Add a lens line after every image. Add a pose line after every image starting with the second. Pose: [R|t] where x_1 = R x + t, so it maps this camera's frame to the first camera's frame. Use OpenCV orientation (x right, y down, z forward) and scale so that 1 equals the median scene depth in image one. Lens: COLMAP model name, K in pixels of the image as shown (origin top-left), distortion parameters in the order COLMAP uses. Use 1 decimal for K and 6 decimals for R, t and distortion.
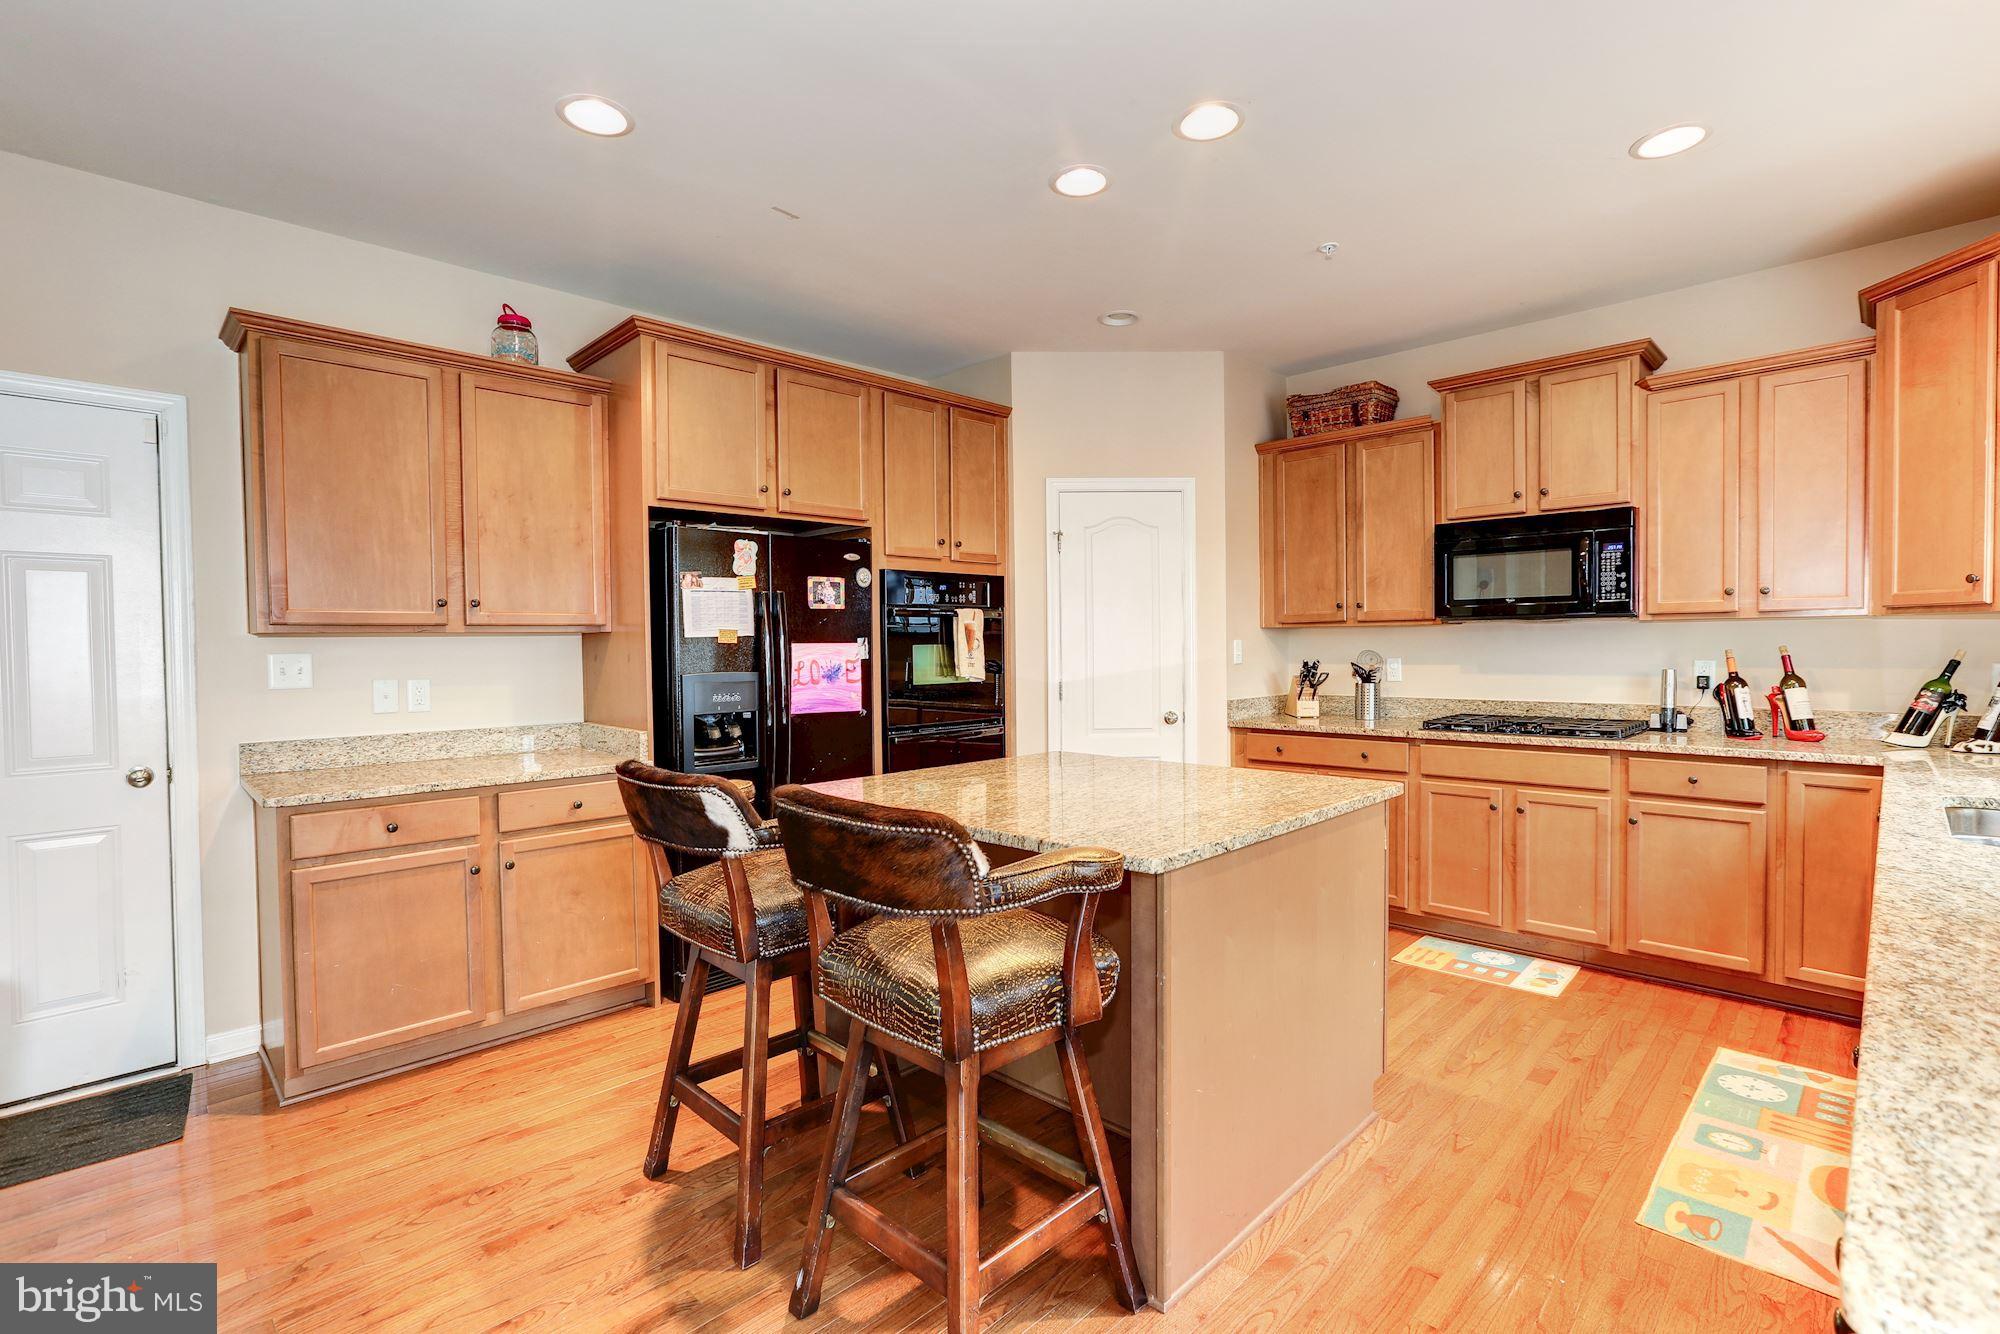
lens RADIAL K [[904.4, 0, 1004.8], [0, 904.4, 668.4], [0, 0, 1]] dist [-0.011691, 0.000420]
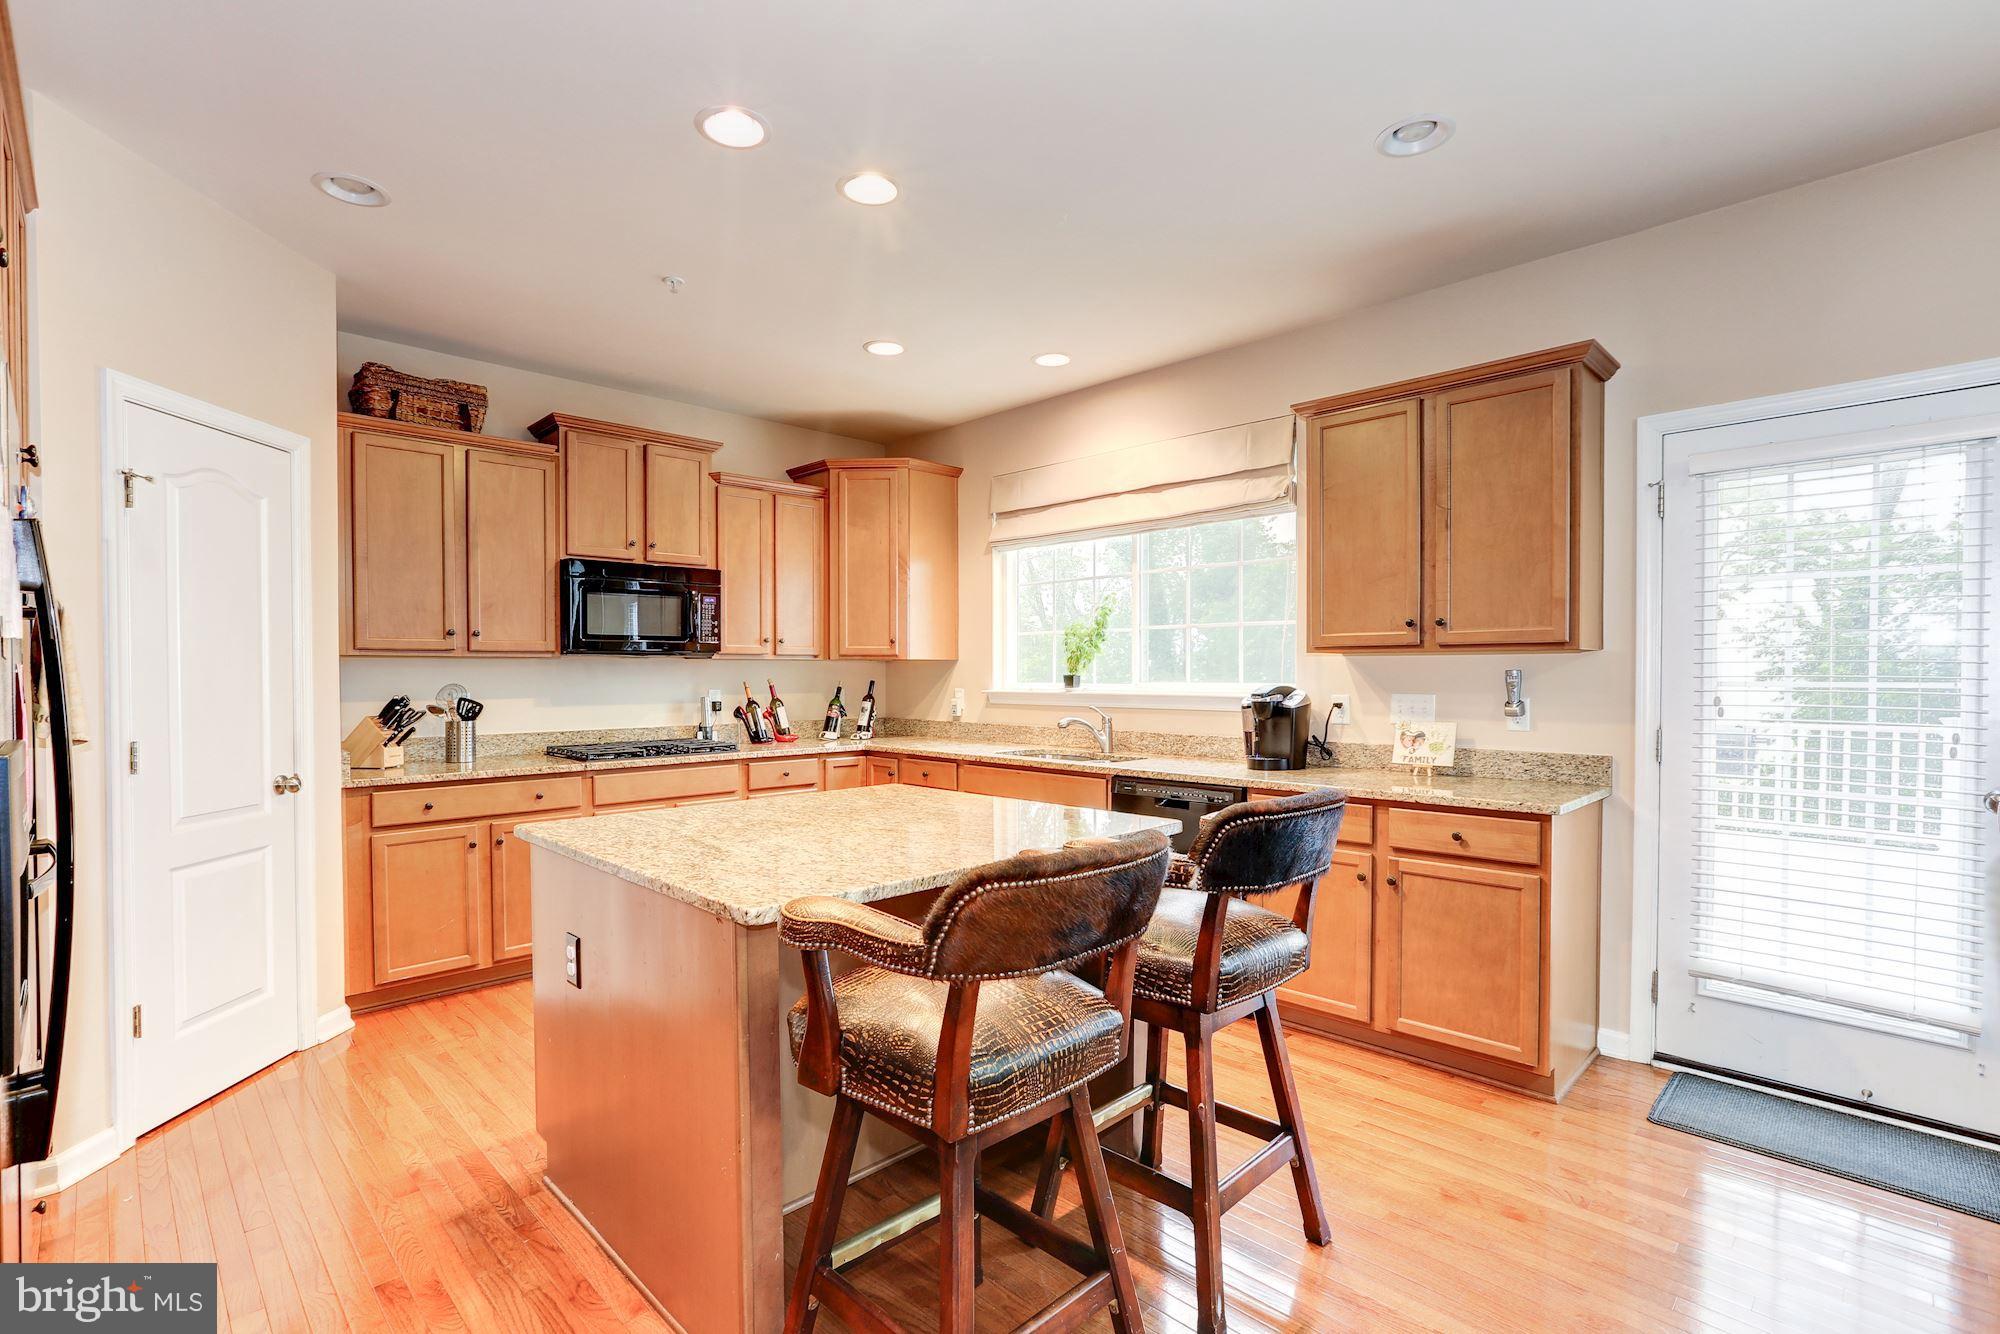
lens RADIAL K [[936.8, 0, 976.7], [0, 936.8, 687.1], [0, 0, 1]] dist [-0.037014, 0.000446]
pose [[0.019912, -0.006497, 0.999781, -0.605712], [0.026667, 0.999627, 0.005965, -0.010655], [-0.999446, 0.026543, 0.020078, 0.586246]]
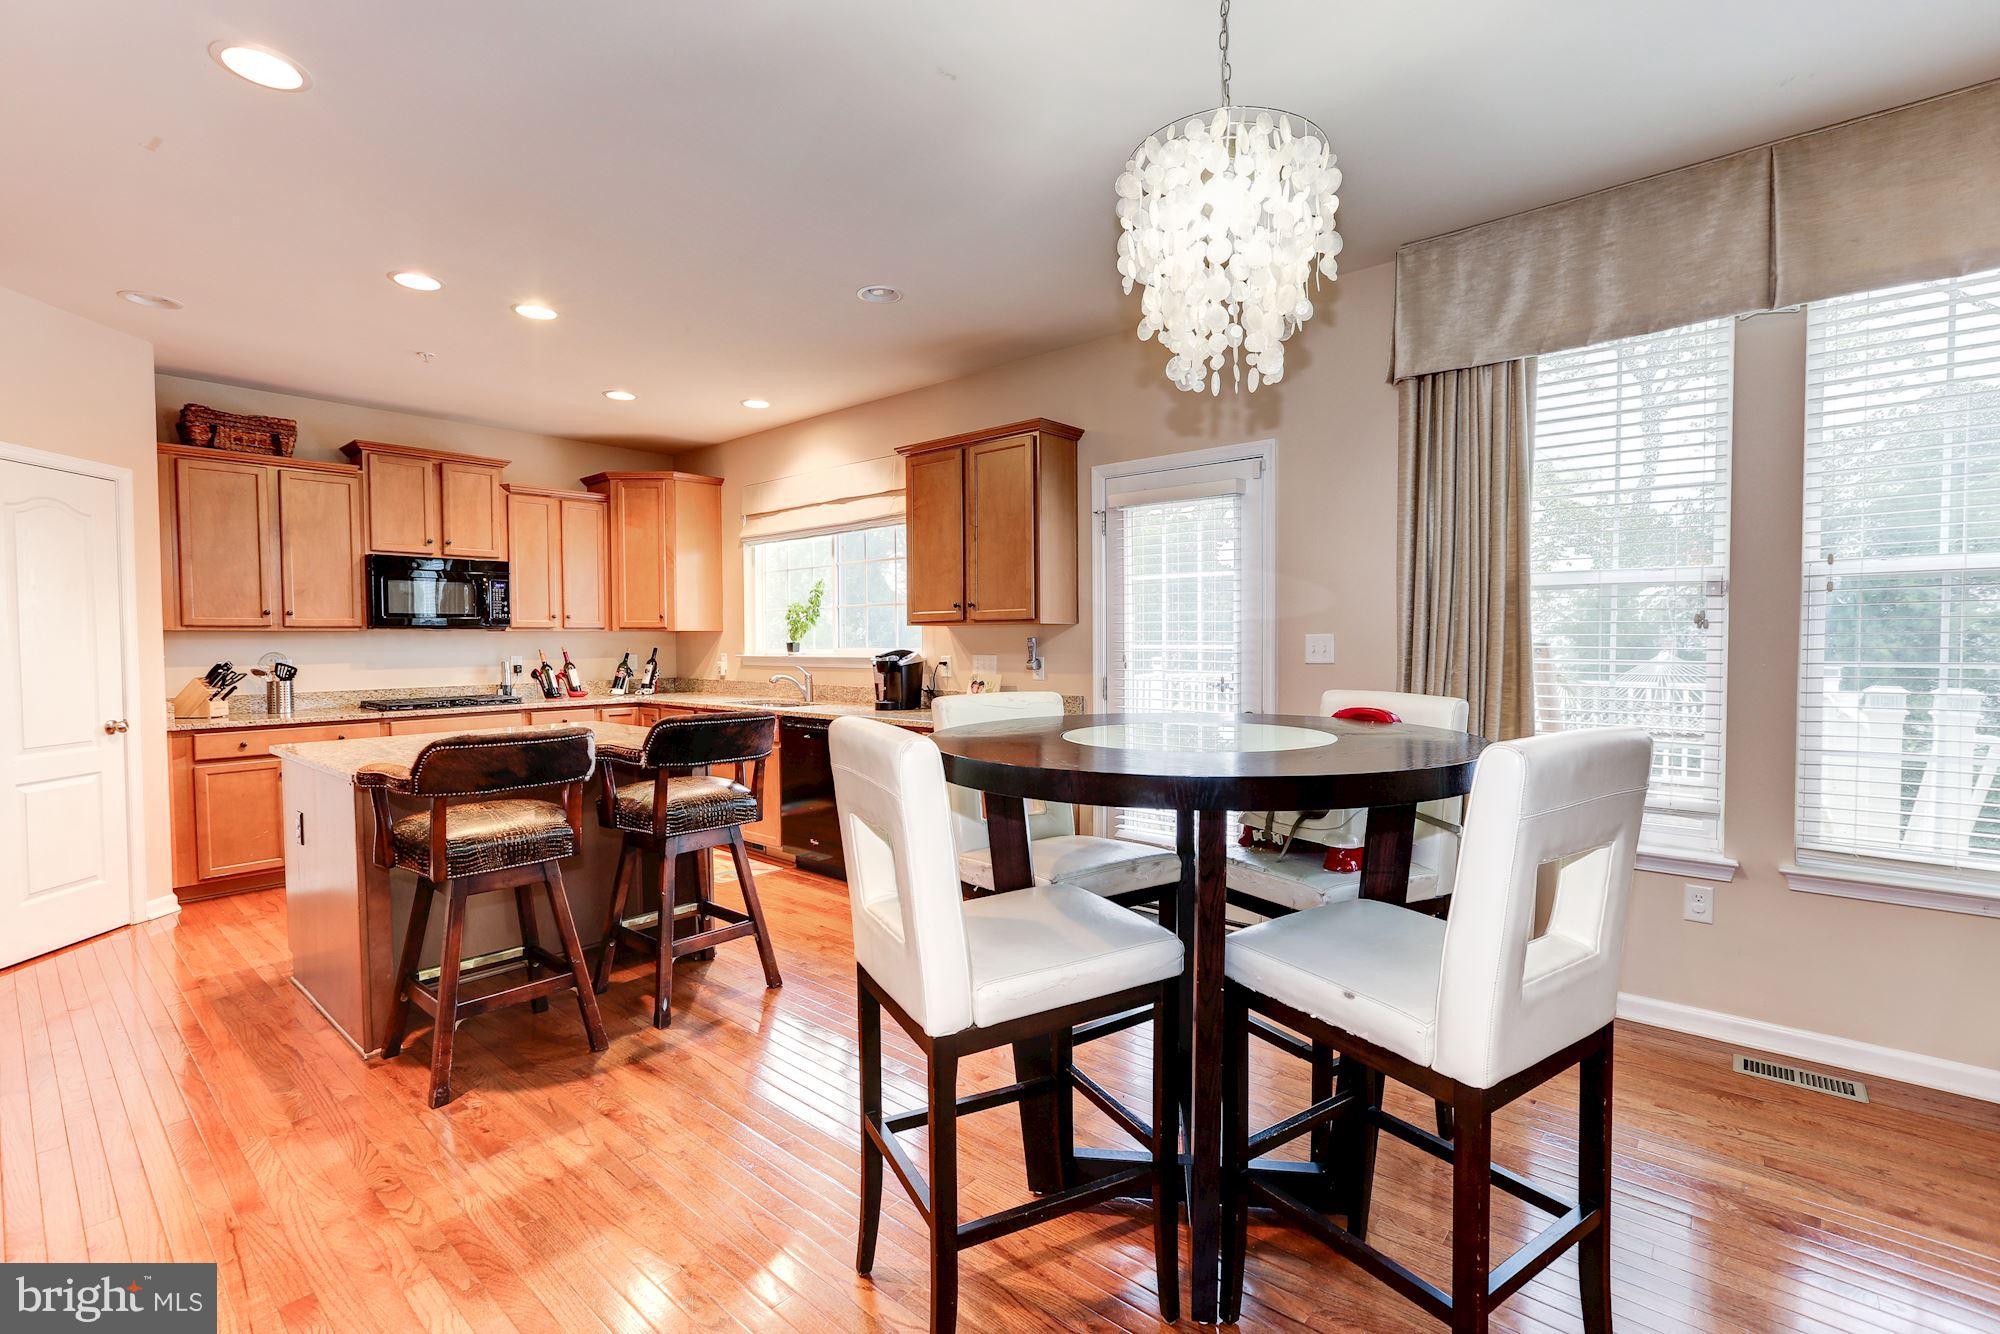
lens RADIAL K [[904.4, 0, 1004.8], [0, 904.4, 668.4], [0, 0, 1]] dist [-0.011691, 0.000420]
pose [[-0.069935, -0.023313, 0.997279, -0.965124], [0.032713, 0.999136, 0.025650, 0.001238], [-0.997015, 0.034418, -0.069112, 0.210128]]
